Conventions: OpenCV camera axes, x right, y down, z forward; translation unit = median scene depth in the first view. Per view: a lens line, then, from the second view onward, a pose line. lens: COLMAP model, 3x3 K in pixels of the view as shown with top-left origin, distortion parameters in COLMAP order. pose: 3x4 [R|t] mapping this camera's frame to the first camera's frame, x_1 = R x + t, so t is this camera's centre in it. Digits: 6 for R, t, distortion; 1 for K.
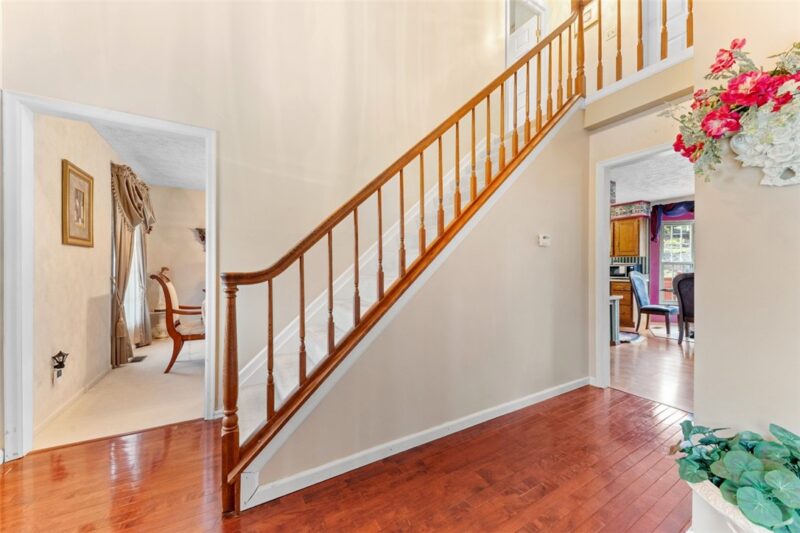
lens RADIAL K [[290.0, 0, 397.1], [0, 290.0, 267.3], [0, 0, 1]] dist [-0.003666, -0.000465]
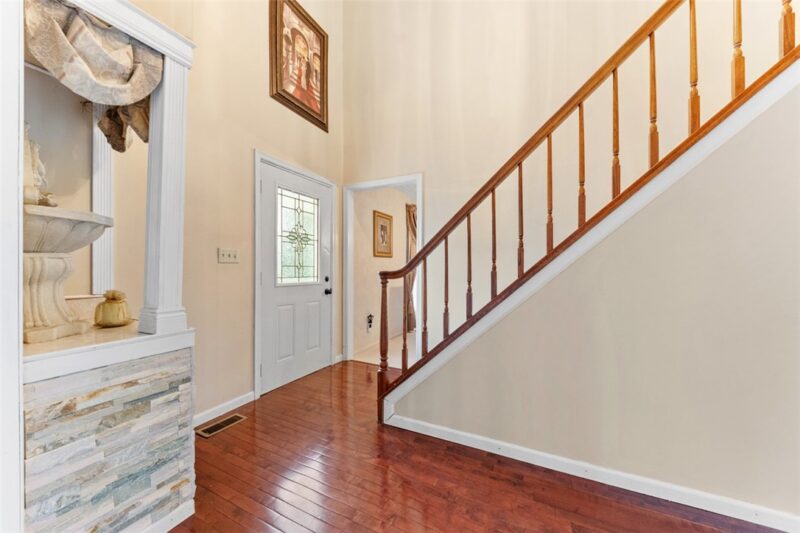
lens RADIAL K [[290.0, 0, 396.8], [0, 290.0, 268.9], [0, 0, 1]] dist [-0.003666, -0.000465]
pose [[0.542417, -0.004718, -0.840096, 0.701338], [-0.000151, 0.999984, -0.005713, 0.014543], [0.840109, 0.003225, 0.542407, 0.174127]]
